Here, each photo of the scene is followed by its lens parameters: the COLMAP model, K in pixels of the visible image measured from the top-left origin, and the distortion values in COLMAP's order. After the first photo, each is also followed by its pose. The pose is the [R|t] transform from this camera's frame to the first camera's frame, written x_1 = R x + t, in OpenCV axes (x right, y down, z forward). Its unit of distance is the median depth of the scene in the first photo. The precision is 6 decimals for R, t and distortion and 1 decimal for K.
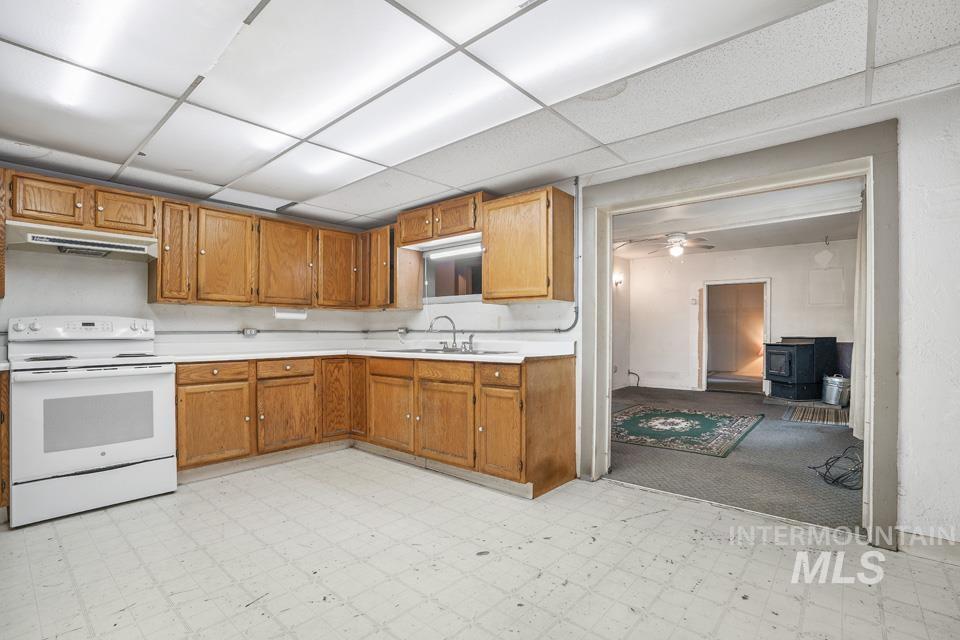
lens RADIAL K [[443.6, 0, 483.6], [0, 443.6, 325.3], [0, 0, 1]] dist [-0.074612, 0.029693]
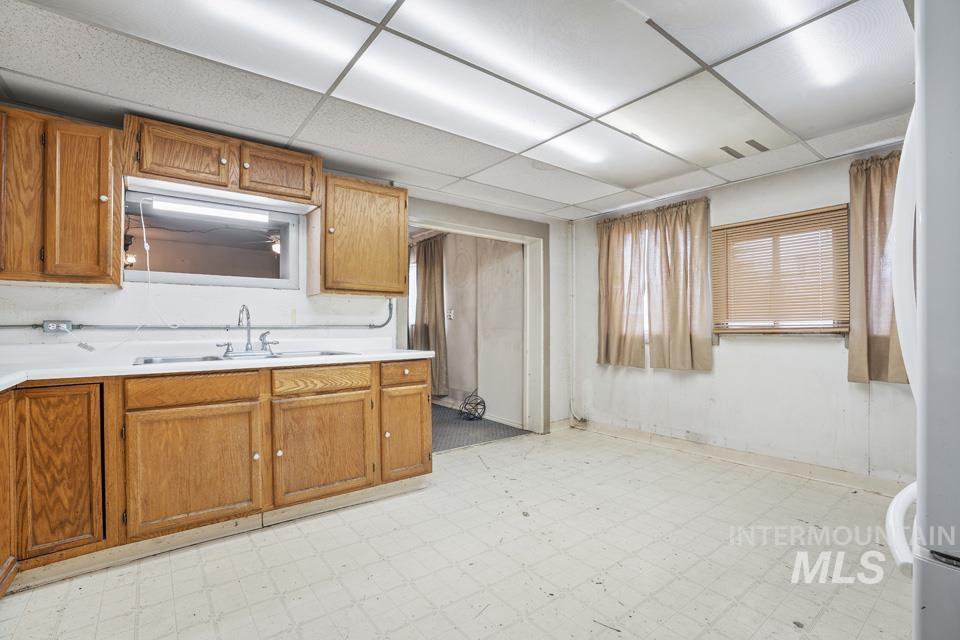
lens RADIAL K [[445.3, 0, 484.9], [0, 445.3, 316.3], [0, 0, 1]] dist [-0.038476, 0.000181]
pose [[0.197161, 0.022149, 0.980121, -0.786725], [-0.011768, 0.999726, -0.020225, 0.006555], [-0.980301, -0.007546, 0.197367, 0.565822]]
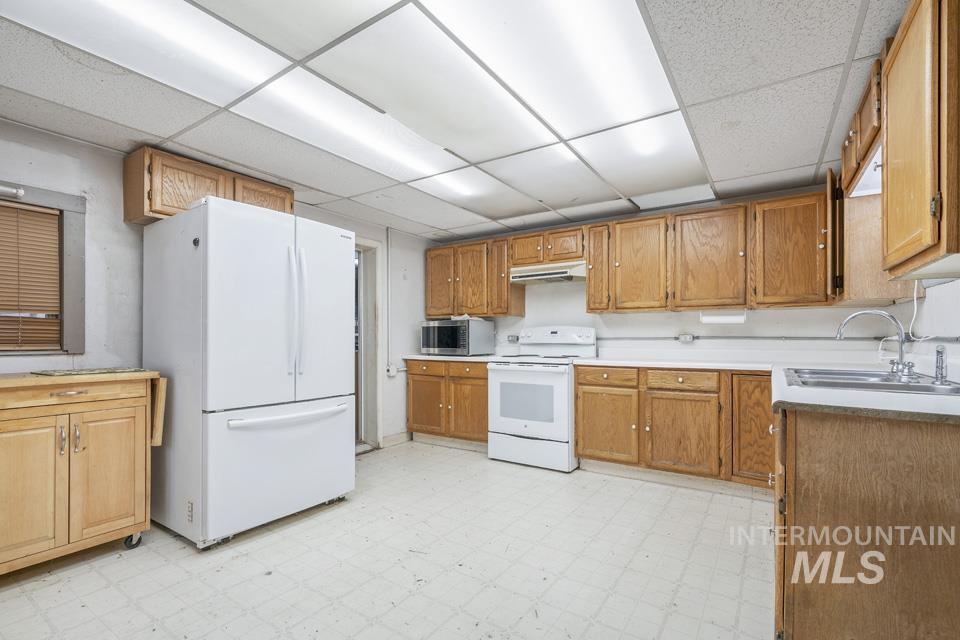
lens RADIAL K [[440.8, 0, 480.7], [0, 440.8, 332.8], [0, 0, 1]] dist [-0.000247, 0.000021]
pose [[0.123037, -0.005877, -0.992385, 0.419190], [0.015481, 0.999872, -0.004002, 0.000158], [0.992281, -0.014871, 0.123112, 0.545267]]
